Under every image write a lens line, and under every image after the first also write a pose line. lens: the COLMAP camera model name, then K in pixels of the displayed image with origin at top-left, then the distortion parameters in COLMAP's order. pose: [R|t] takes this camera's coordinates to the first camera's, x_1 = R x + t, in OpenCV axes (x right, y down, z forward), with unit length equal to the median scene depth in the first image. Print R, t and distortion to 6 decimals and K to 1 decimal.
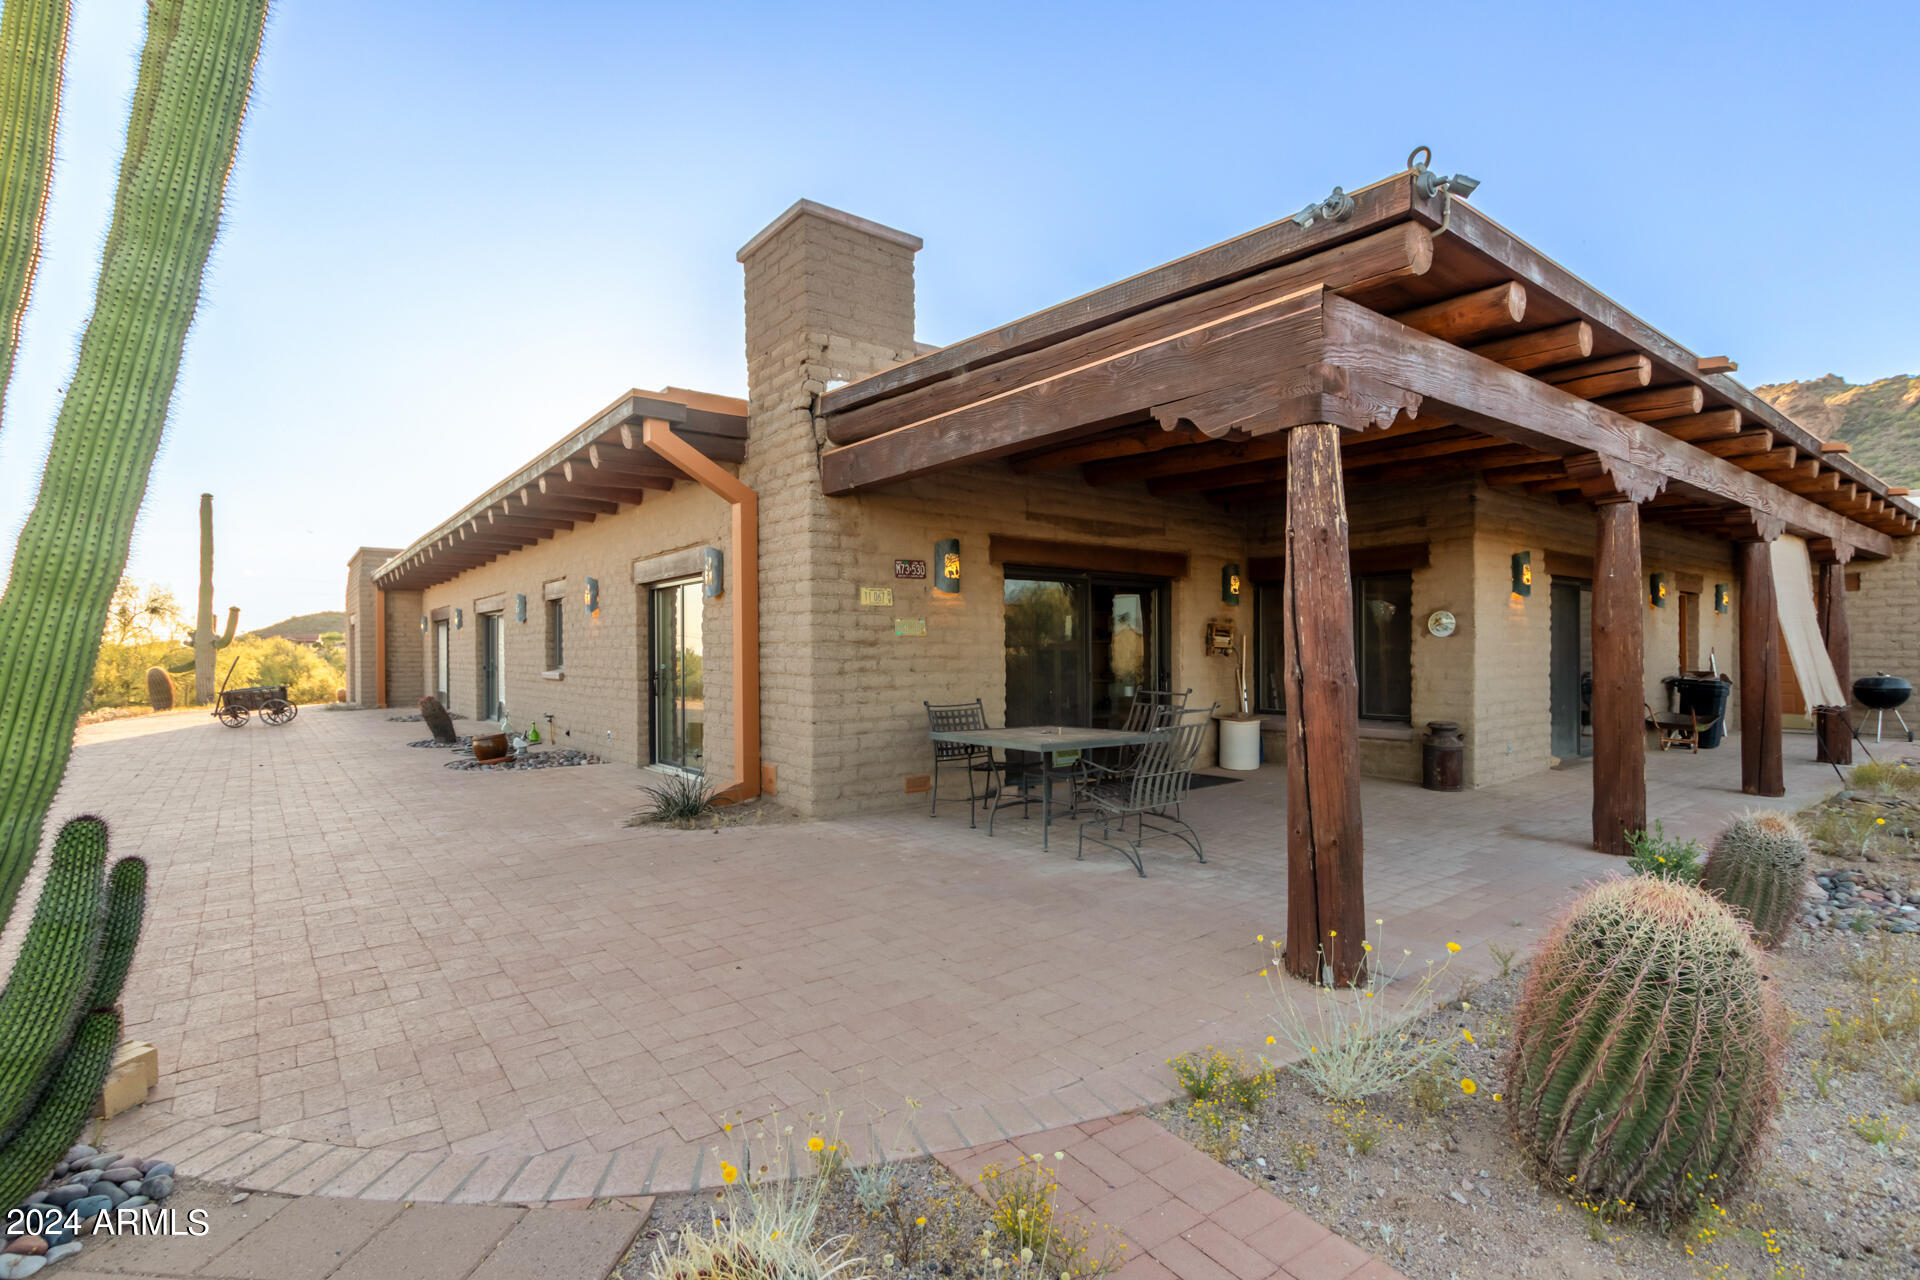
lens RADIAL K [[897.6, 0, 960.0], [0, 897.6, 640.0], [0, 0, 1]] dist [0.000549, 0.000208]
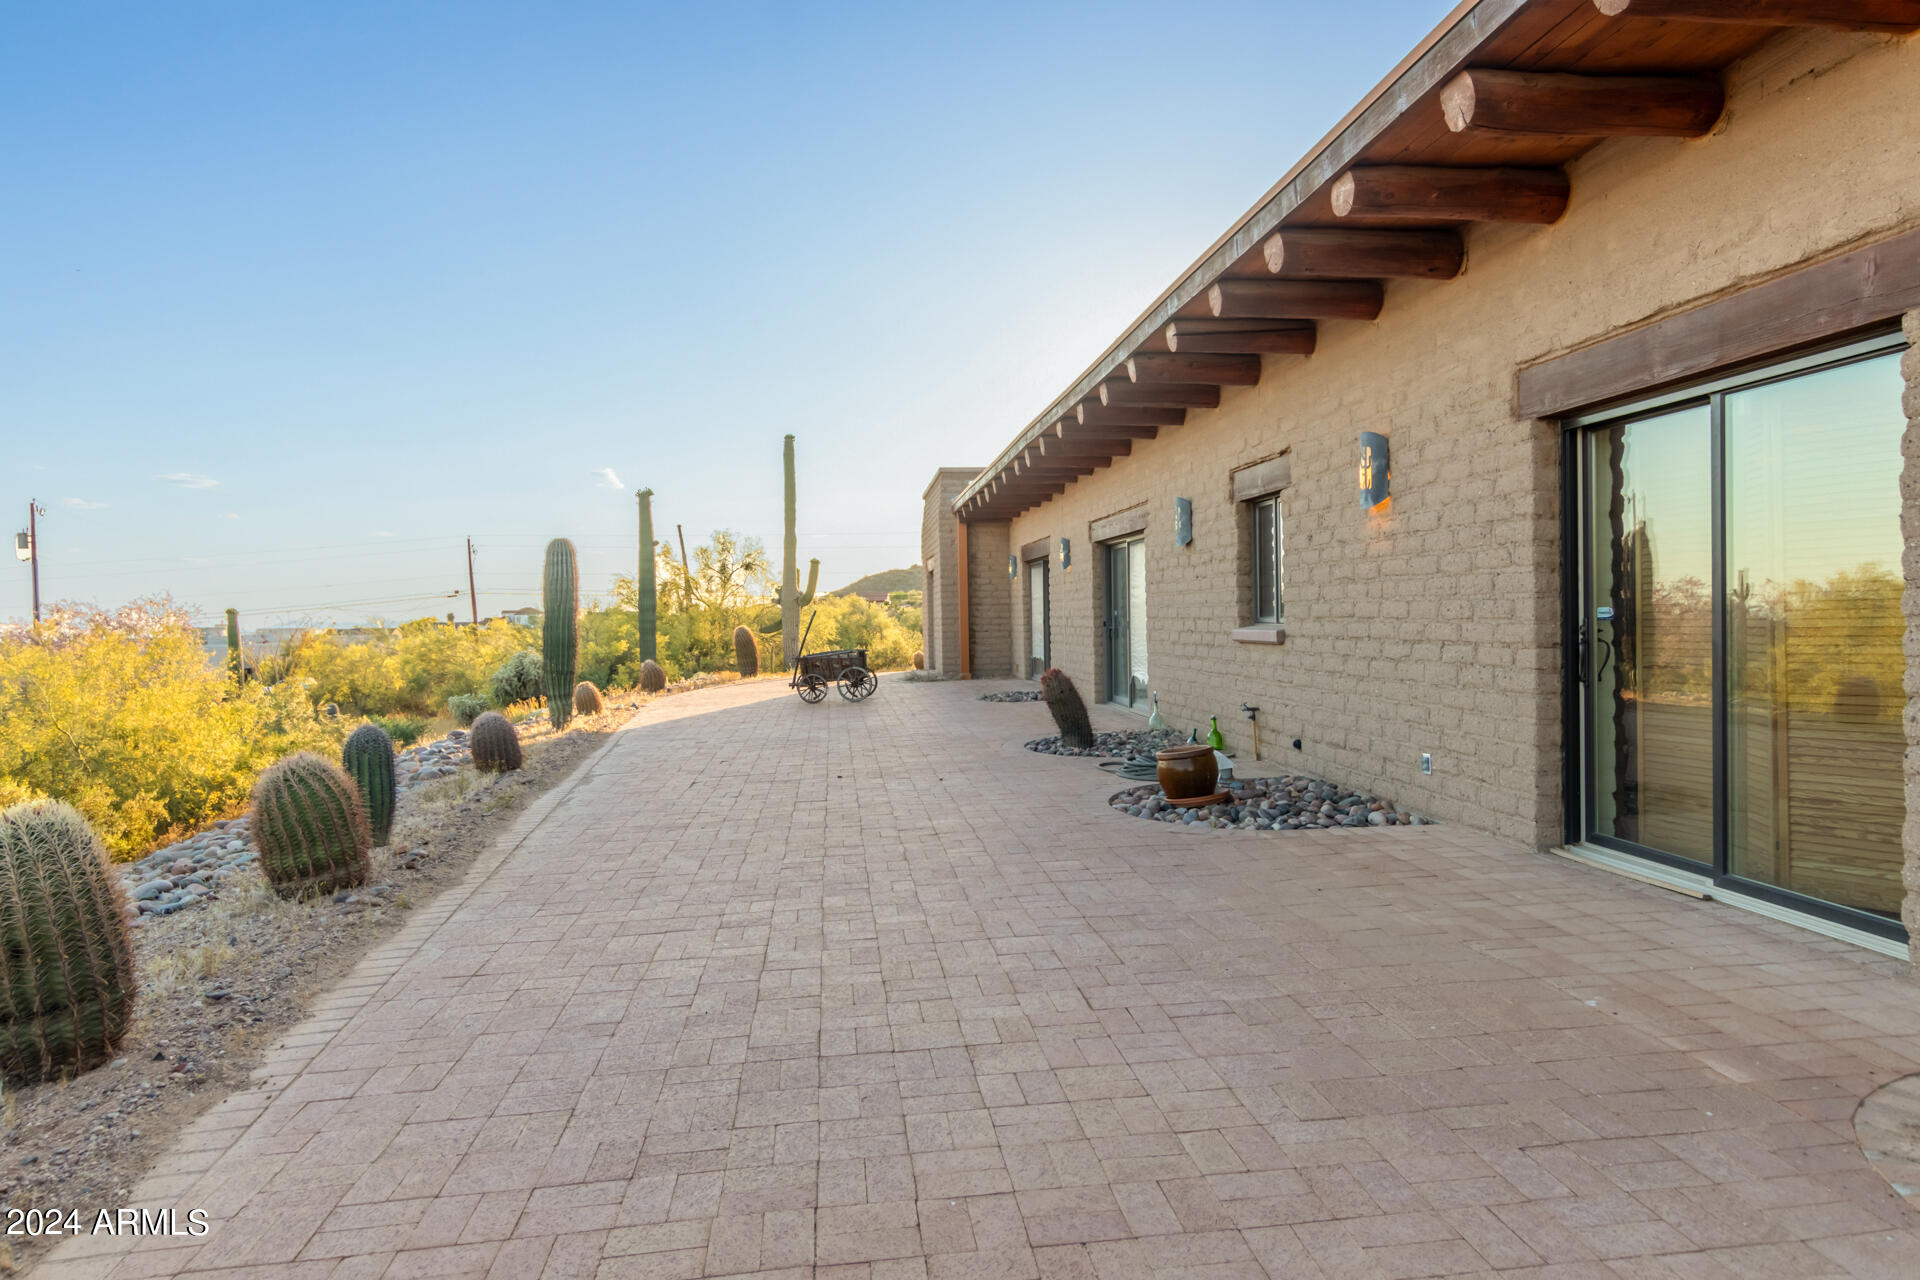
lens RADIAL K [[1179.2, 0, 962.6], [0, 1179.2, 575.9], [0, 0, 1]] dist [0.000487, -0.000027]
pose [[0.848536, -0.026702, -0.528463, -0.149802], [0.020457, 0.999635, -0.017661, 0.008173], [0.528742, 0.004176, 0.848772, 0.194480]]
